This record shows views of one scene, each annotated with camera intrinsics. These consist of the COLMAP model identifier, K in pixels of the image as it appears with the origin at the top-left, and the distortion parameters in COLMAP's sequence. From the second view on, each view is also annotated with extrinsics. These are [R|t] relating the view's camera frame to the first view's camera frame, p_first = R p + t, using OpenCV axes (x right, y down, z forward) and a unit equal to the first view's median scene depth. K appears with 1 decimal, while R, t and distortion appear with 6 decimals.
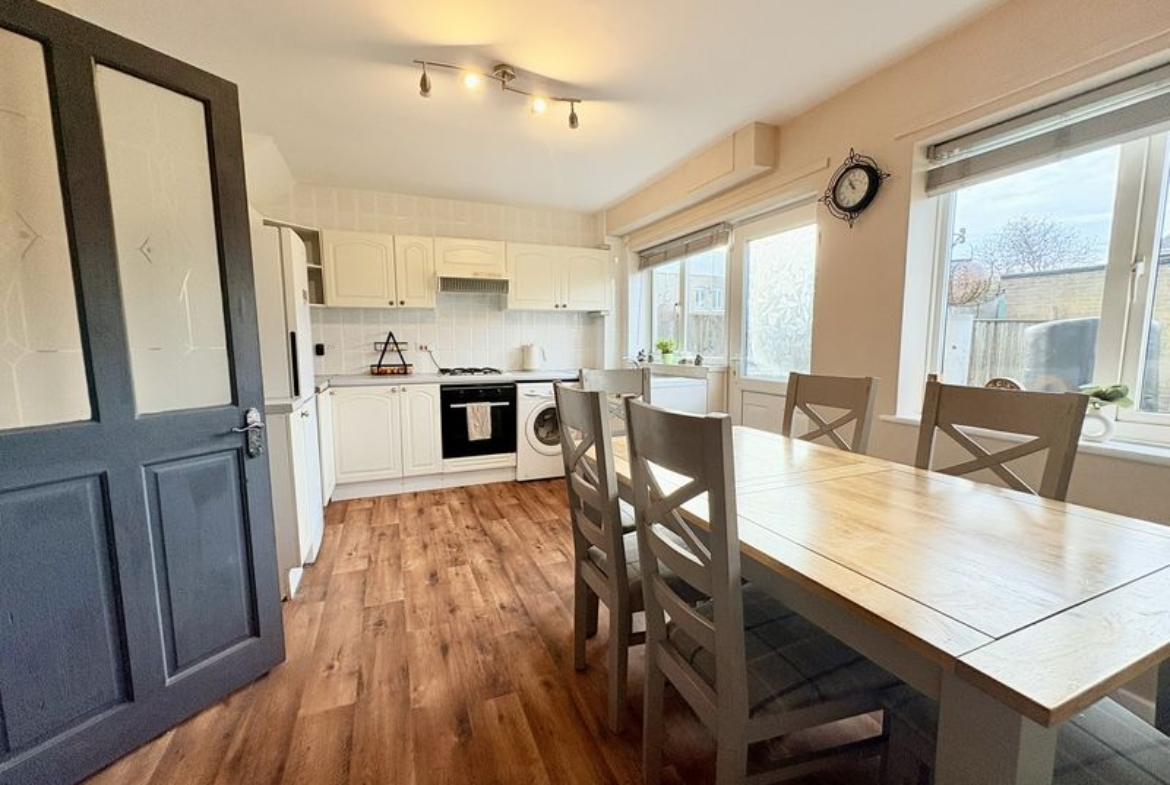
lens RADIAL K [[467.4, 0, 584.1], [0, 467.4, 392.0], [0, 0, 1]] dist [0.000589, 0.000083]
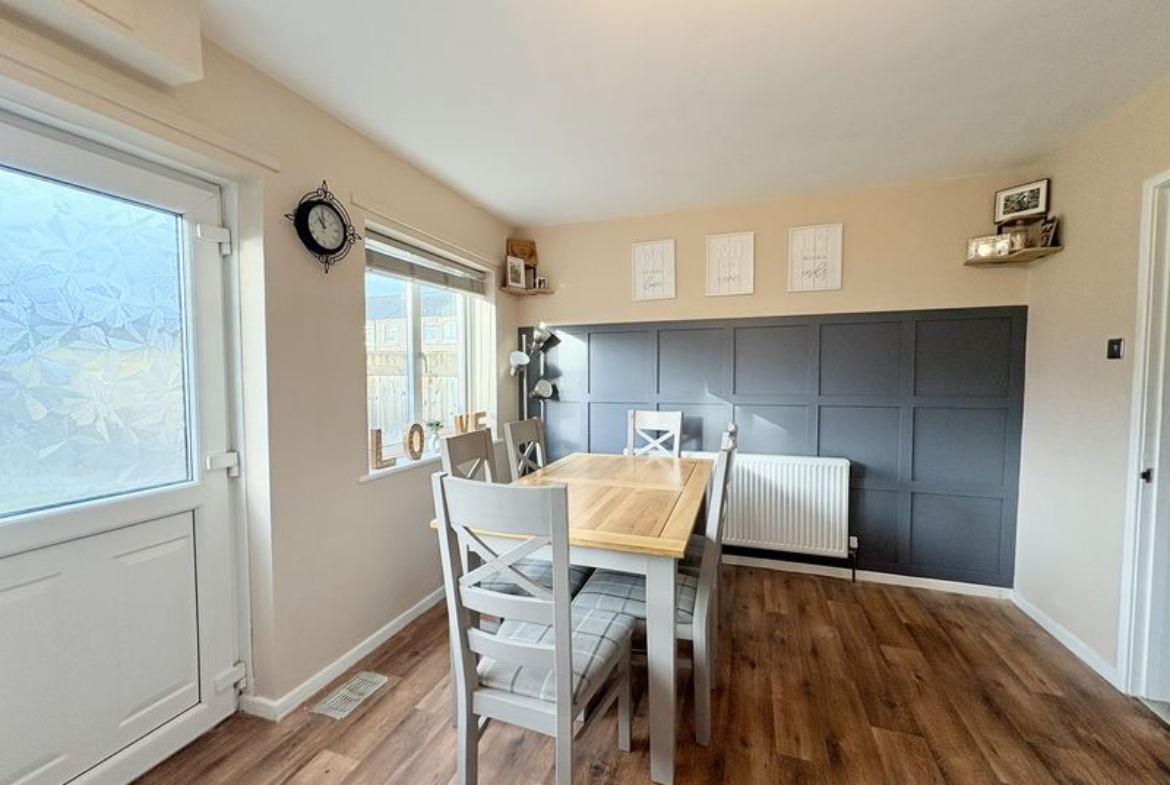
lens RADIAL K [[467.4, 0, 584.1], [0, 467.4, 392.0], [0, 0, 1]] dist [0.000589, 0.000083]
pose [[-0.742177, -0.025295, 0.669726, -0.601904], [0.077848, 0.989270, 0.123634, -0.249630], [-0.665667, 0.143896, -0.732244, 1.878556]]
